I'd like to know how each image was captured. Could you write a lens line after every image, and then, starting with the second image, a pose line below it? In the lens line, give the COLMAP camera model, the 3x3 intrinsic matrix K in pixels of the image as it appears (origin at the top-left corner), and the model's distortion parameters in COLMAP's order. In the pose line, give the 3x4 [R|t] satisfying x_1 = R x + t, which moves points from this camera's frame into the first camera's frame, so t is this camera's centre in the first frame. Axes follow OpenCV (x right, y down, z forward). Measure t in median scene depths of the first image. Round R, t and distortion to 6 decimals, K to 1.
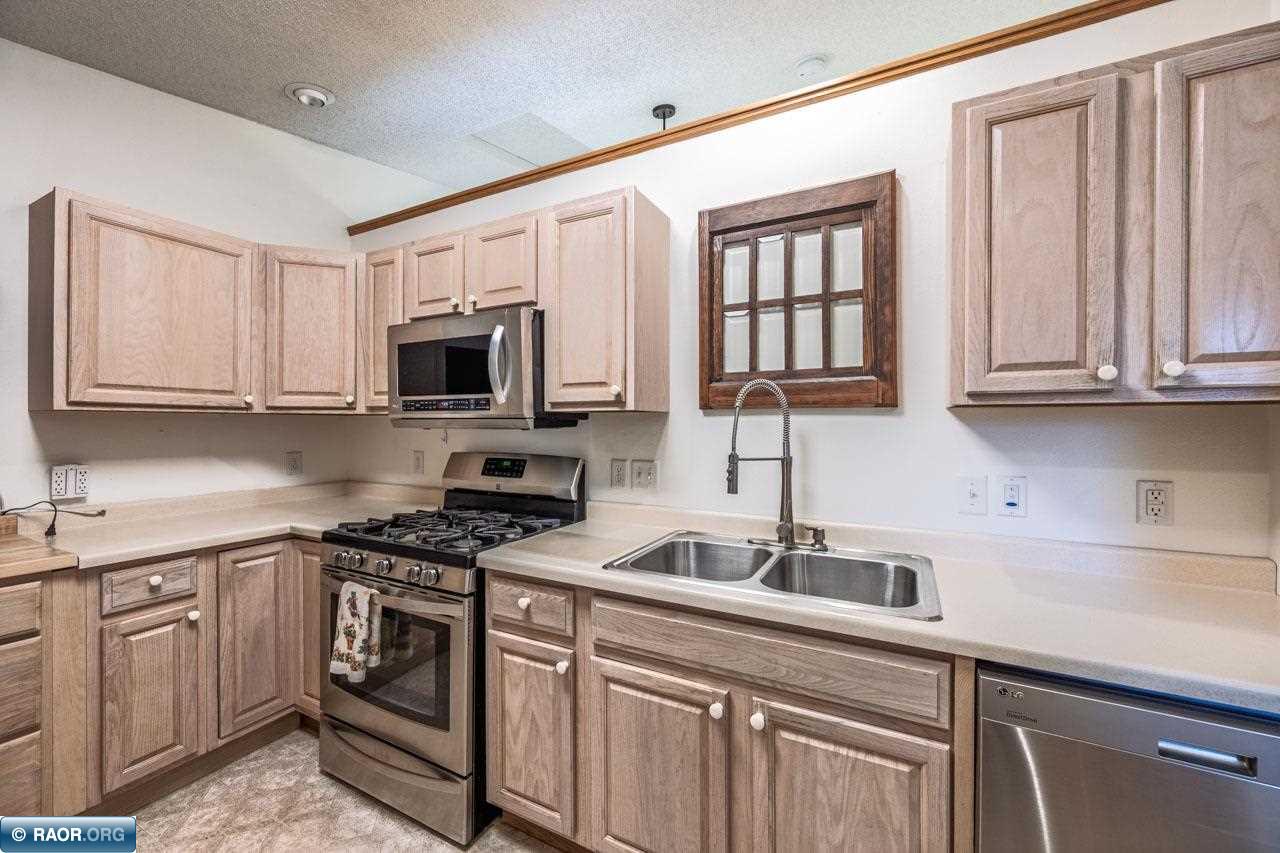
lens RADIAL K [[502.1, 0, 641.7], [0, 502.1, 424.8], [0, 0, 1]] dist [-0.000075, -0.000249]
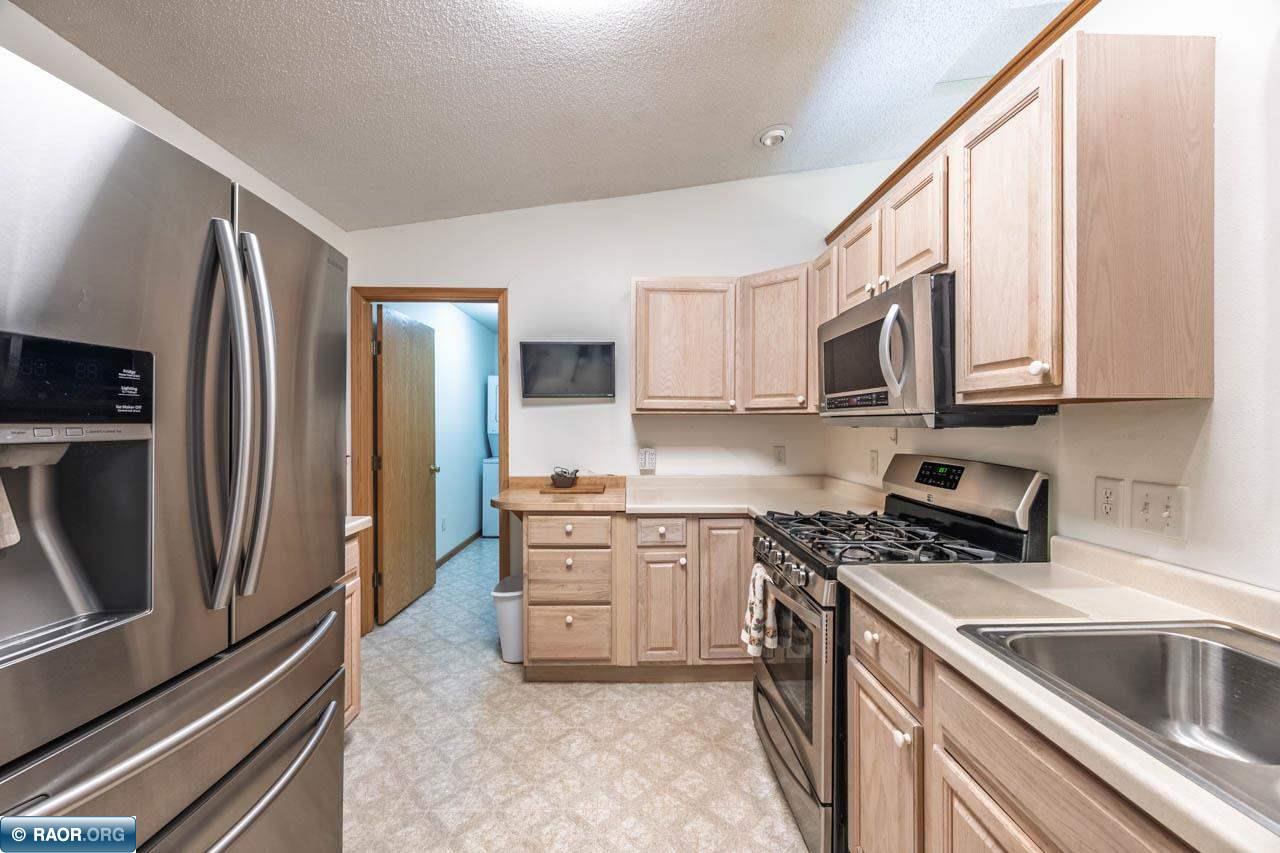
lens RADIAL K [[498.2, 0, 635.2], [0, 498.2, 425.4], [0, 0, 1]] dist [-0.001217, -0.000293]
pose [[0.489497, 0.002752, -0.872001, 0.223284], [0.000296, 0.999994, 0.003323, 0.002084], [0.872005, -0.001885, 0.489493, 0.203725]]
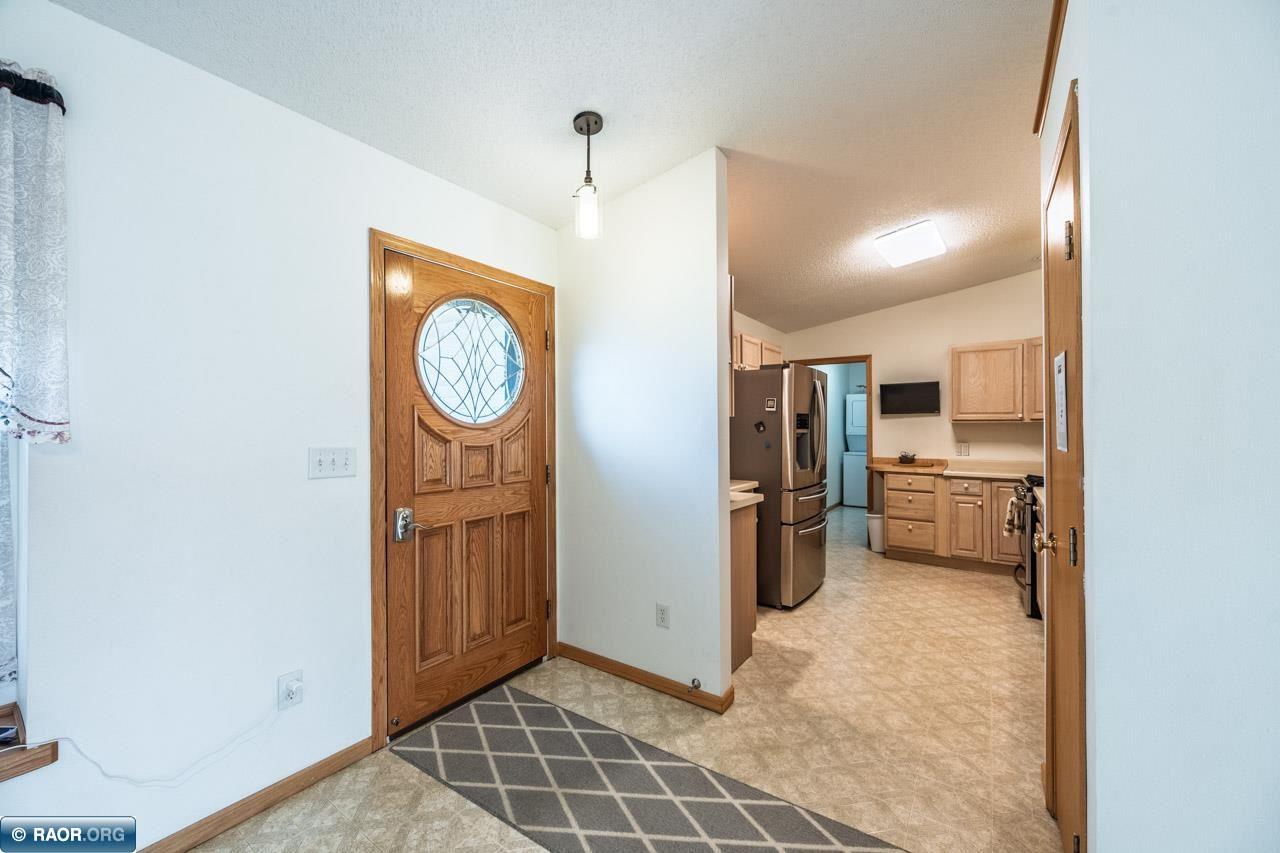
lens RADIAL K [[502.1, 0, 641.7], [0, 502.1, 424.8], [0, 0, 1]] dist [-0.000075, -0.000249]
pose [[-0.110342, -0.003858, -0.993886, 1.722953], [0.002884, 0.999987, -0.004202, -0.010315], [0.993889, -0.003330, -0.110330, -0.395344]]
